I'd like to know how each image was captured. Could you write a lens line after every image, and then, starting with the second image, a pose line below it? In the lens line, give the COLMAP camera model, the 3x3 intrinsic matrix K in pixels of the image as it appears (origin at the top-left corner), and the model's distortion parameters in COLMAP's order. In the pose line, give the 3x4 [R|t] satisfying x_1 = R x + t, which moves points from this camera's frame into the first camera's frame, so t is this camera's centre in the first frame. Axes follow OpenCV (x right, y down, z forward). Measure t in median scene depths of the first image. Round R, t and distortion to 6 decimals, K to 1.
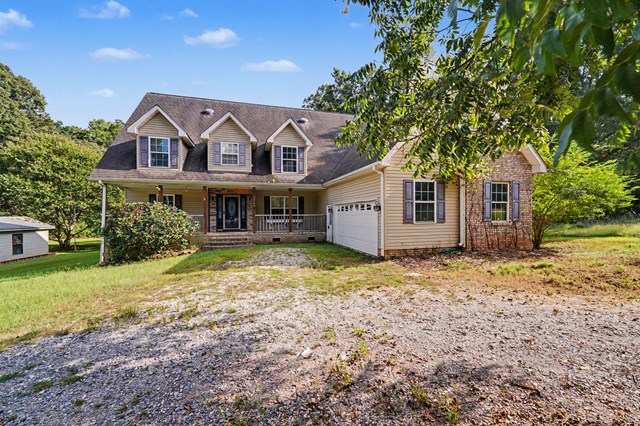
lens RADIAL K [[259.4, 0, 319.5], [0, 259.4, 218.2], [0, 0, 1]] dist [-0.001347, -0.000180]
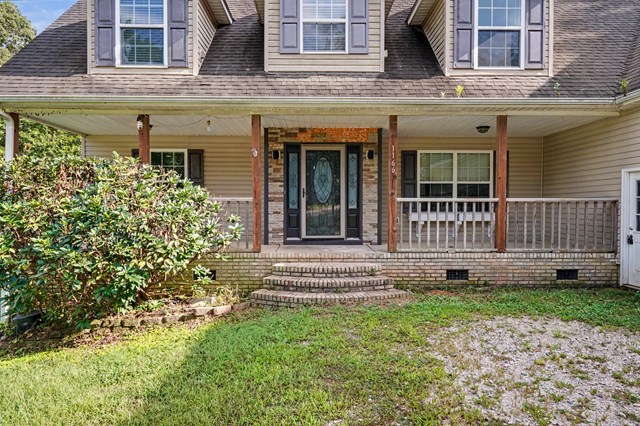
lens RADIAL K [[410.0, 0, 316.9], [0, 410.0, 214.3], [0, 0, 1]] dist [-0.000558, -0.000134]
pose [[0.965619, 0.010663, -0.259742, -0.210210], [-0.008611, 0.999922, 0.009037, 0.004149], [0.259818, -0.006489, 0.965636, 0.467790]]
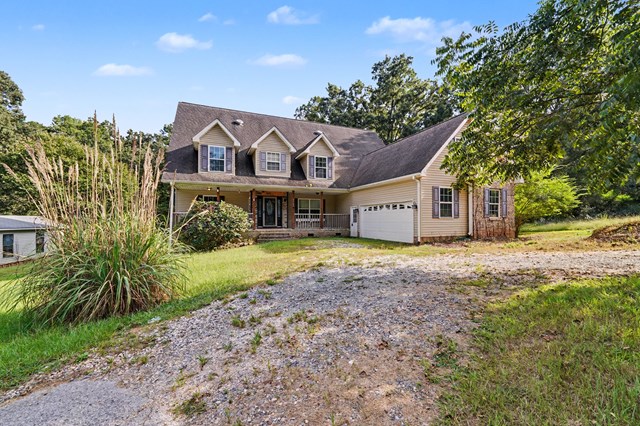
lens RADIAL K [[259.4, 0, 319.5], [0, 259.4, 218.2], [0, 0, 1]] dist [-0.001347, -0.000180]
pose [[0.993595, 0.004647, 0.112905, -0.268651], [-0.002530, 0.999818, -0.018889, 0.030287], [-0.112973, 0.018483, 0.993426, -0.187948]]
